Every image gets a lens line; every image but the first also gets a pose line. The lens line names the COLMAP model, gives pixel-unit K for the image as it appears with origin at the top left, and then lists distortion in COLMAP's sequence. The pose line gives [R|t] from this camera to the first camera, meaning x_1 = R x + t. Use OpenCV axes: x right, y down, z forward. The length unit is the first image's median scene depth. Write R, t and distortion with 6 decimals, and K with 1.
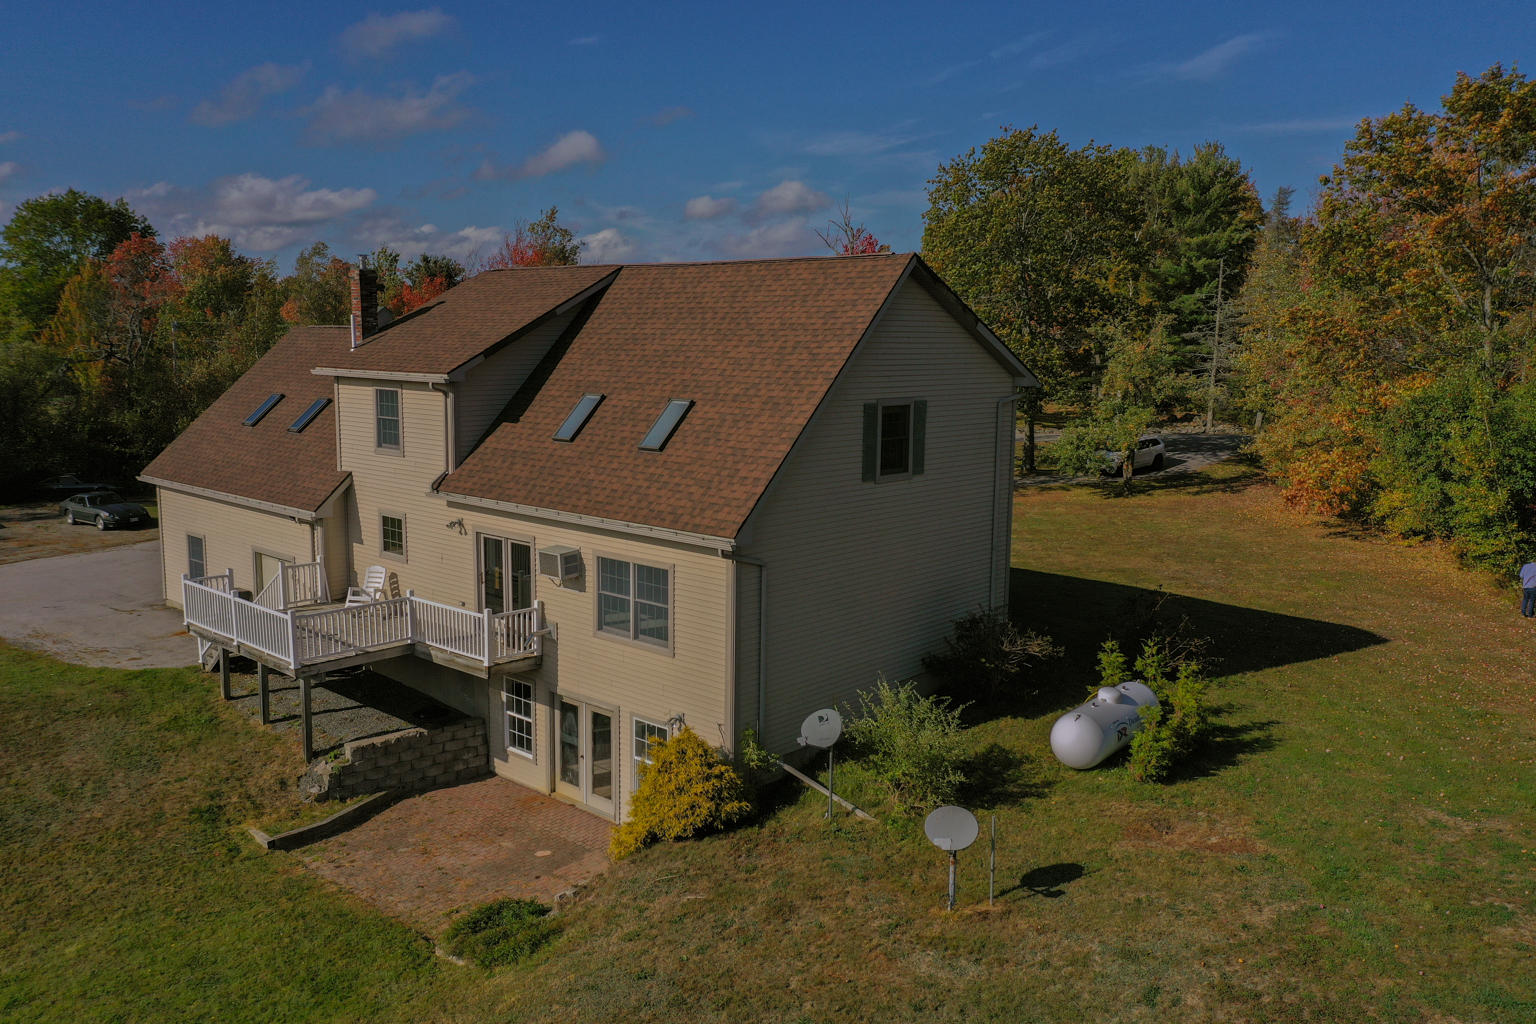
lens RADIAL K [[1210.3, 0, 768.0], [0, 1210.3, 512.0], [0, 0, 1]] dist [-0.004245, -0.003541]
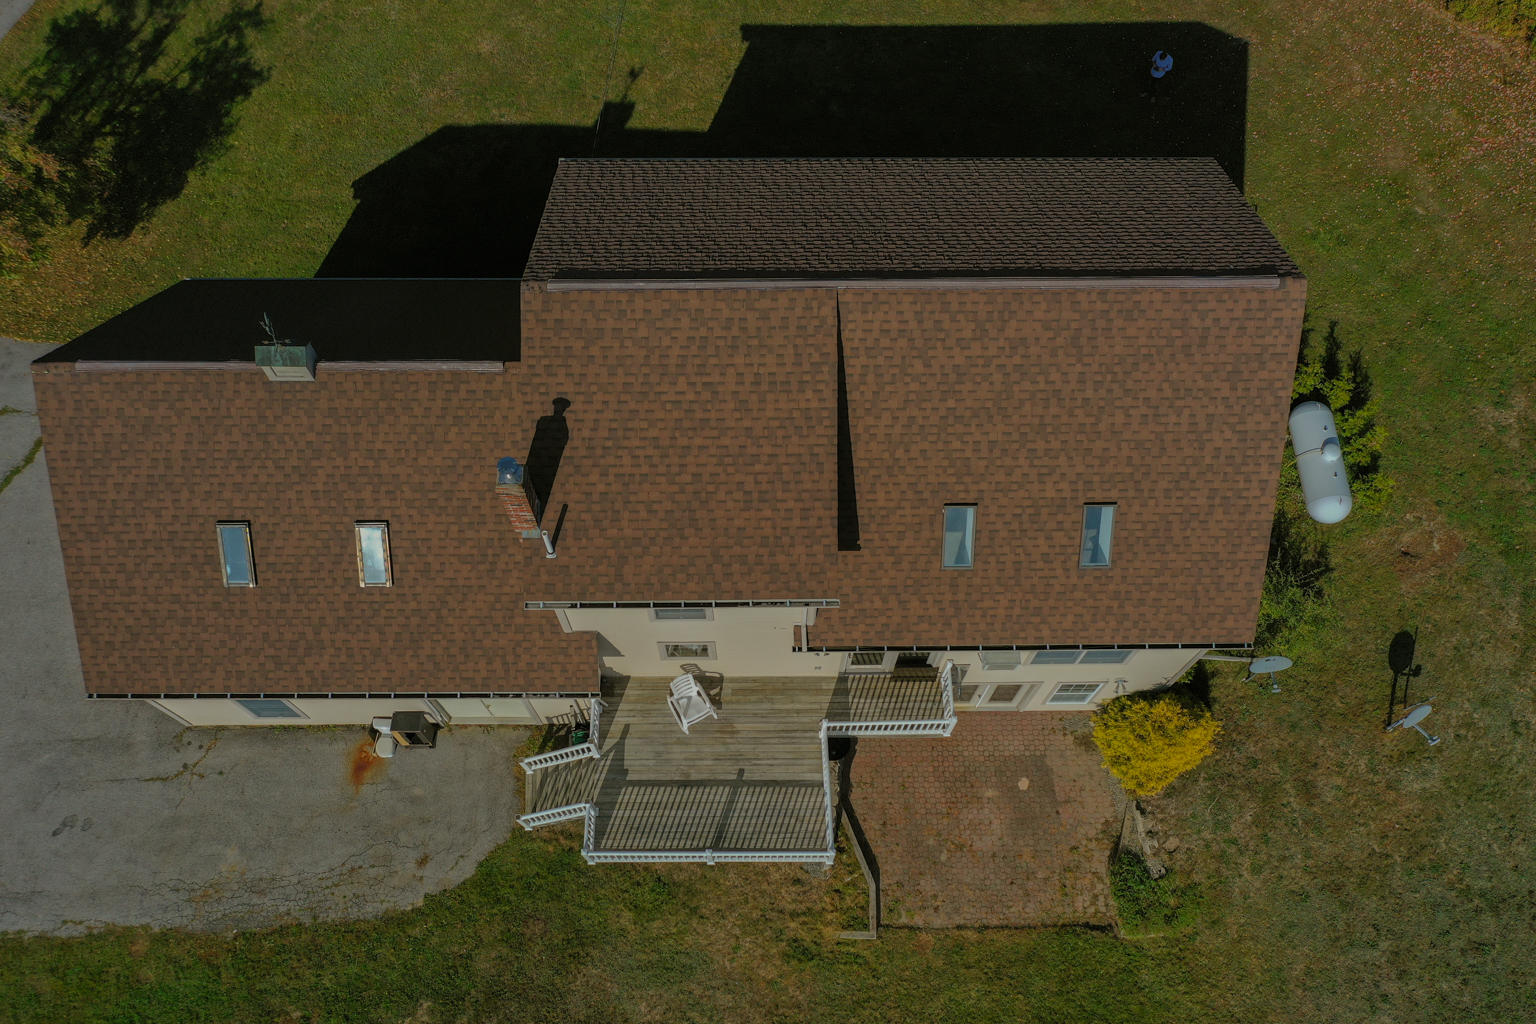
lens RADIAL K [[1210.3, 0, 768.0], [0, 1210.3, 512.0], [0, 0, 1]] dist [-0.004245, -0.003541]
pose [[0.740111, -0.612082, 0.278552, -0.589687], [0.099392, 0.509225, 0.854875, -1.025253], [-0.665099, -0.605016, 0.437719, 0.825847]]
